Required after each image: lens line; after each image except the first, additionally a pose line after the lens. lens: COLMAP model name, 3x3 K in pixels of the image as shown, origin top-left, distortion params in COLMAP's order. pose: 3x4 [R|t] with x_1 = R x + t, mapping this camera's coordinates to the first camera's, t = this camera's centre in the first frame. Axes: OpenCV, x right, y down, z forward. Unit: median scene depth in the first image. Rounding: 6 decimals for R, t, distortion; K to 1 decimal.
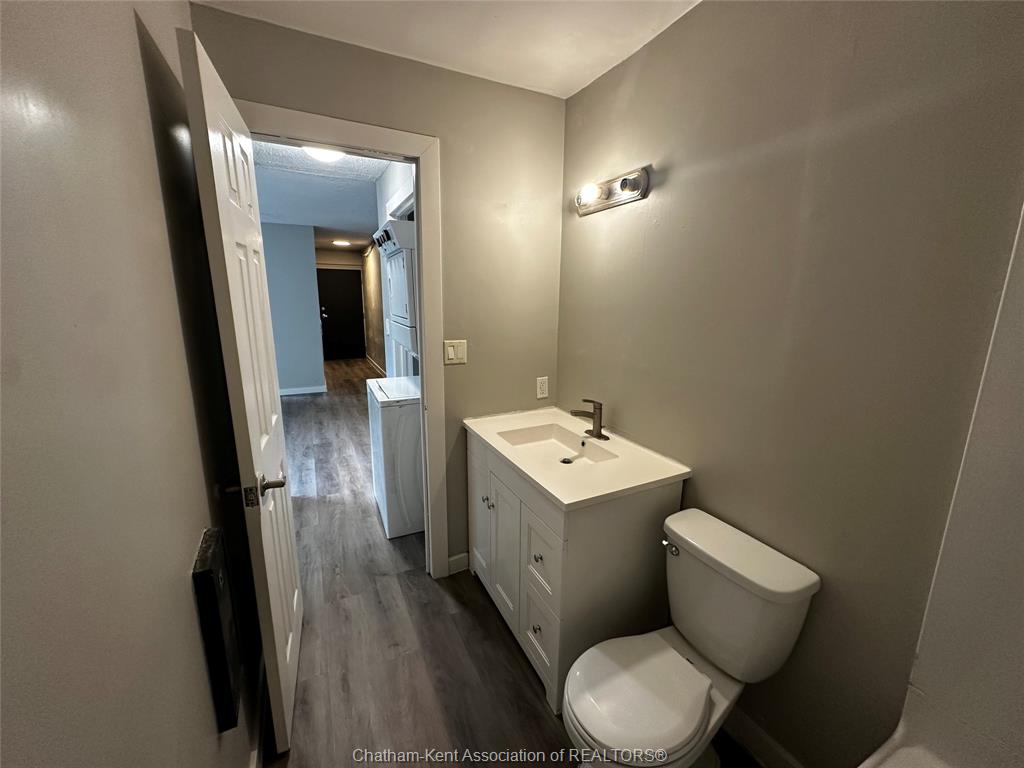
lens RADIAL K [[408.7, 0, 512.0], [0, 408.7, 384.0], [0, 0, 1]] dist [0.001969, 0.000082]
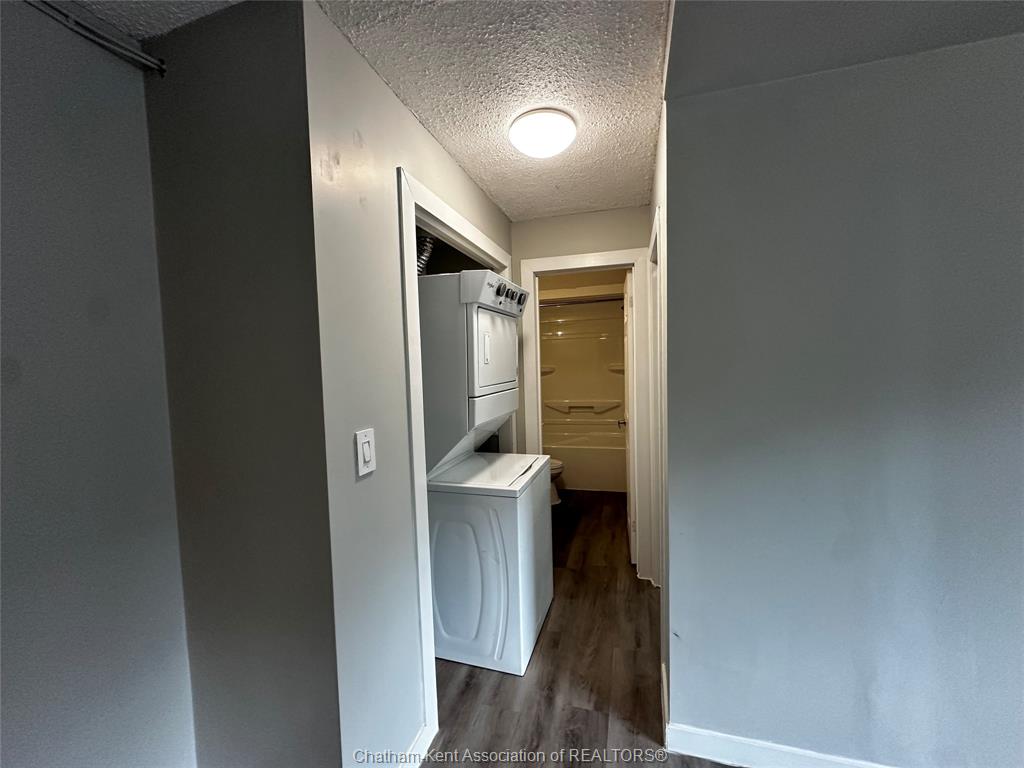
lens RADIAL K [[408.7, 0, 512.0], [0, 408.7, 384.0], [0, 0, 1]] dist [0.001969, 0.000082]
pose [[-0.735061, -0.031739, 0.677257, -0.849876], [0.153701, 0.965097, 0.212048, -0.332548], [-0.660349, 0.259964, -0.704527, 1.562321]]
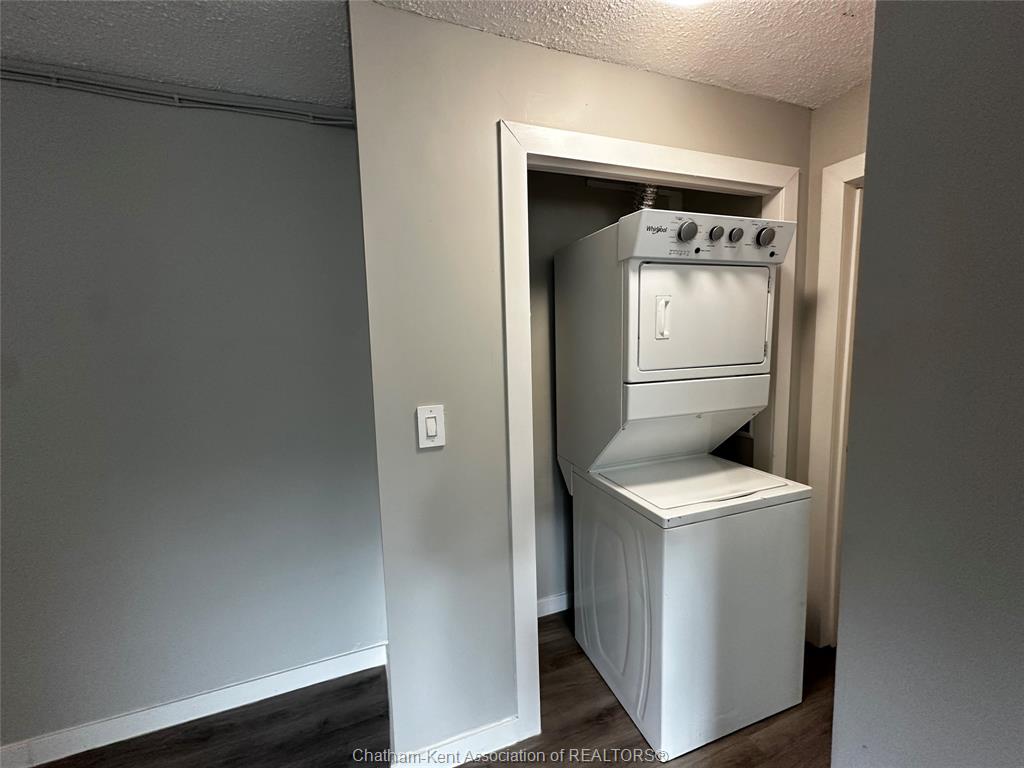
lens RADIAL K [[408.7, 0, 512.0], [0, 408.7, 384.0], [0, 0, 1]] dist [0.001969, 0.000082]
pose [[0.096931, -0.121049, 0.987903, -0.879019], [0.230509, 0.968320, 0.096032, -0.260322], [-0.968230, 0.218412, 0.121763, 1.210013]]
